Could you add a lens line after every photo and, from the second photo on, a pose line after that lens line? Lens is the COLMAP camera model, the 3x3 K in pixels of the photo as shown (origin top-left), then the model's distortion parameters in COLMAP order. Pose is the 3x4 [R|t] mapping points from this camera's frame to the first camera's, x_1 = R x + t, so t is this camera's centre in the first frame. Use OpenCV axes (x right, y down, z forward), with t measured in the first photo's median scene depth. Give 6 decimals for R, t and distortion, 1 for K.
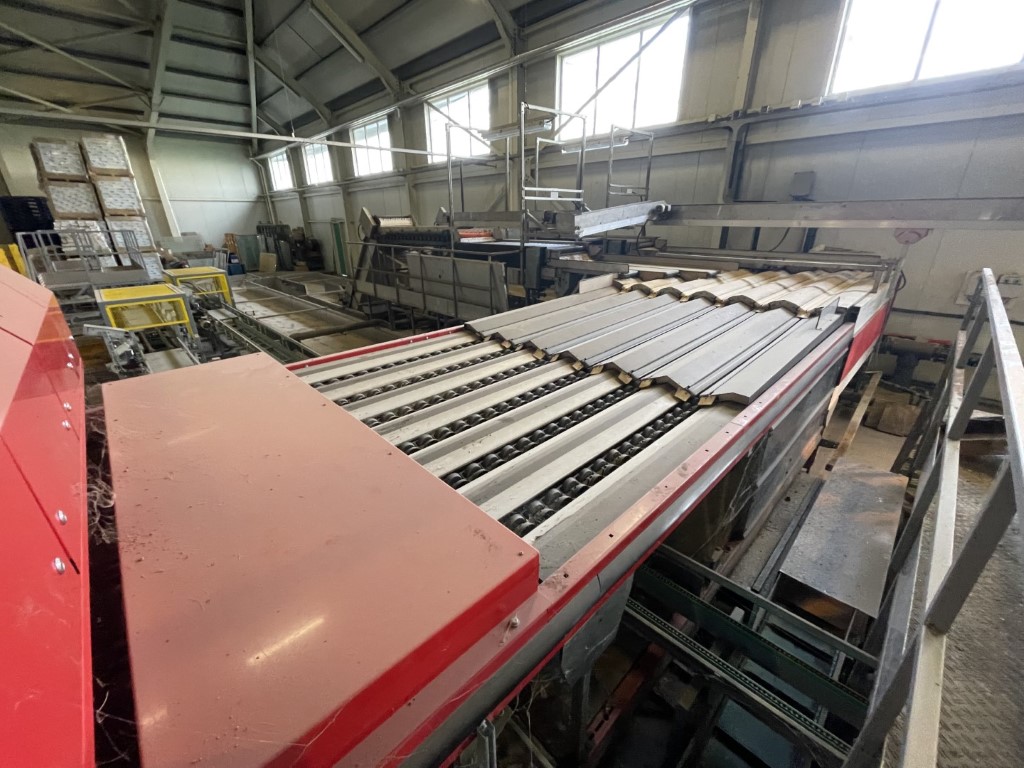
lens RADIAL K [[416.1, 0, 504.3], [0, 416.1, 387.7], [0, 0, 1]] dist [-0.004095, 0.000317]
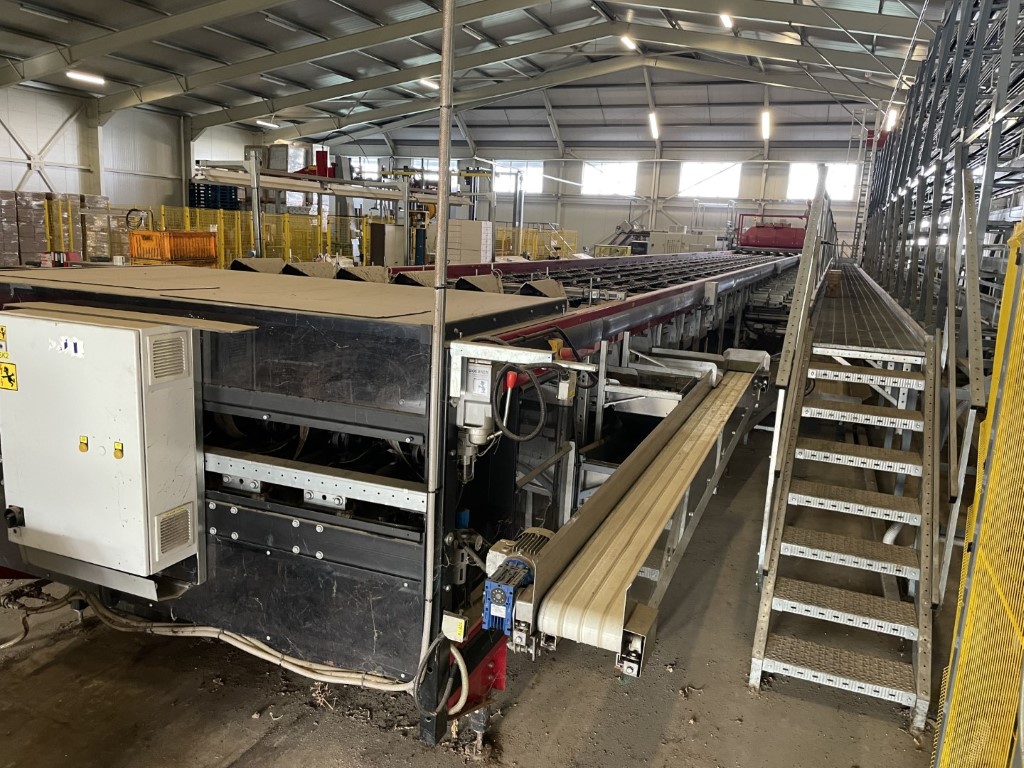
lens RADIAL K [[784.7, 0, 512.3], [0, 784.7, 386.6], [0, 0, 1]] dist [0.083422, -0.119572]
pose [[0.909966, -0.023444, 0.414021, -4.937379], [0.100209, 0.981243, -0.164683, 2.022313], [-0.402394, 0.191345, 0.895246, -4.455421]]
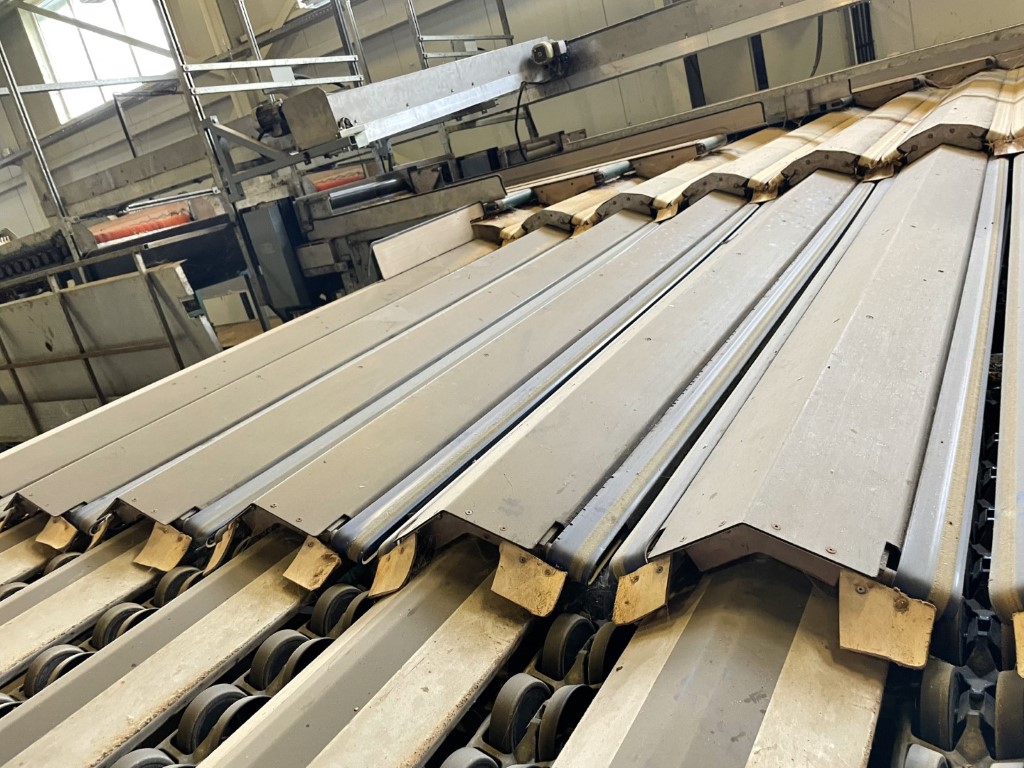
lens RADIAL K [[784.7, 0, 506.9], [0, 784.7, 374.1], [0, 0, 1]] dist [0.083422, -0.119572]
pose [[0.941486, -0.286998, 0.176739, 0.131239], [0.310970, 0.941891, -0.127038, -0.036021], [-0.130009, 0.174565, 0.976025, 0.345822]]
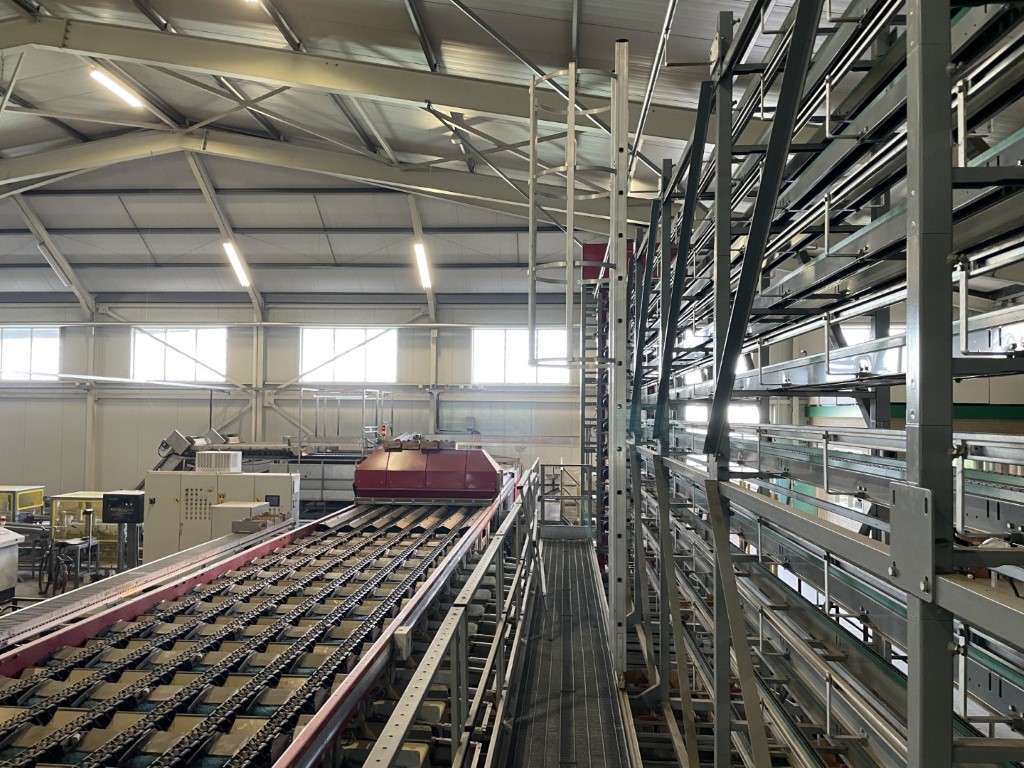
lens RADIAL K [[784.7, 0, 512.9], [0, 784.7, 384.1], [0, 0, 1]] dist [0.083422, -0.119572]
pose [[0.735973, 0.046114, 0.675438, -2.132178], [0.239468, 0.915450, -0.323430, 0.746415], [-0.633244, 0.399782, 0.662704, -2.126137]]
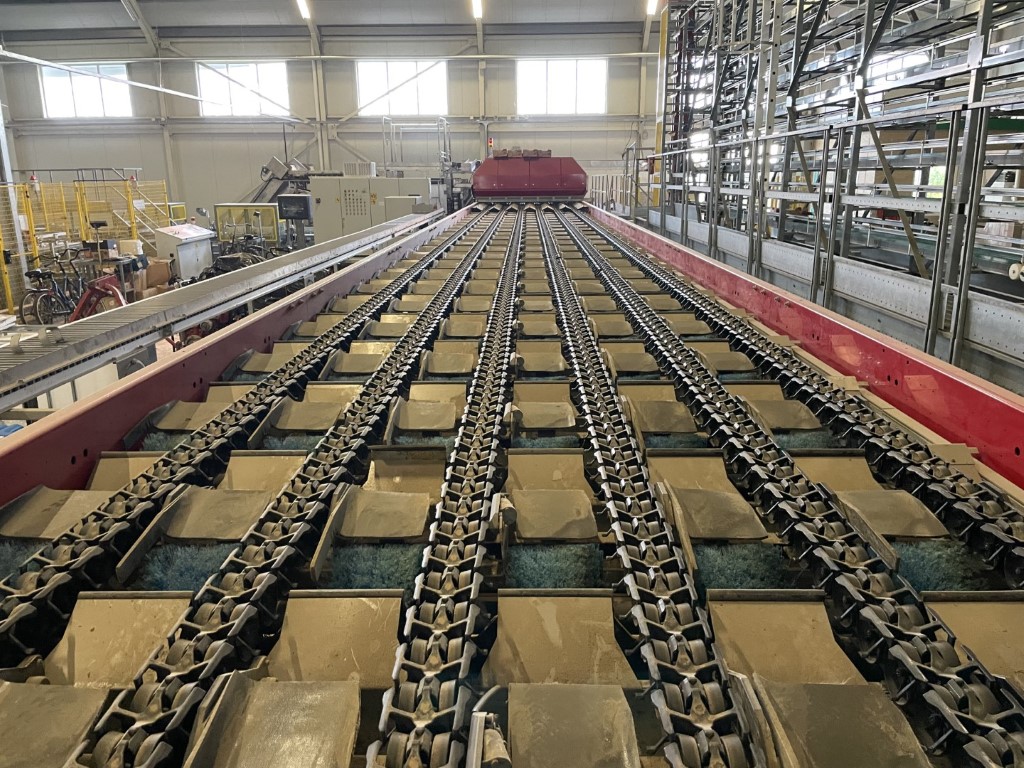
lens RADIAL K [[784.7, 0, 513.8], [0, 784.7, 388.1], [0, 0, 1]] dist [0.083422, -0.119572]
pose [[0.703815, -0.177708, 0.687797, -3.093266], [0.268860, 0.962819, -0.026355, 1.037388], [-0.657540, 0.203471, 0.725425, -2.251993]]
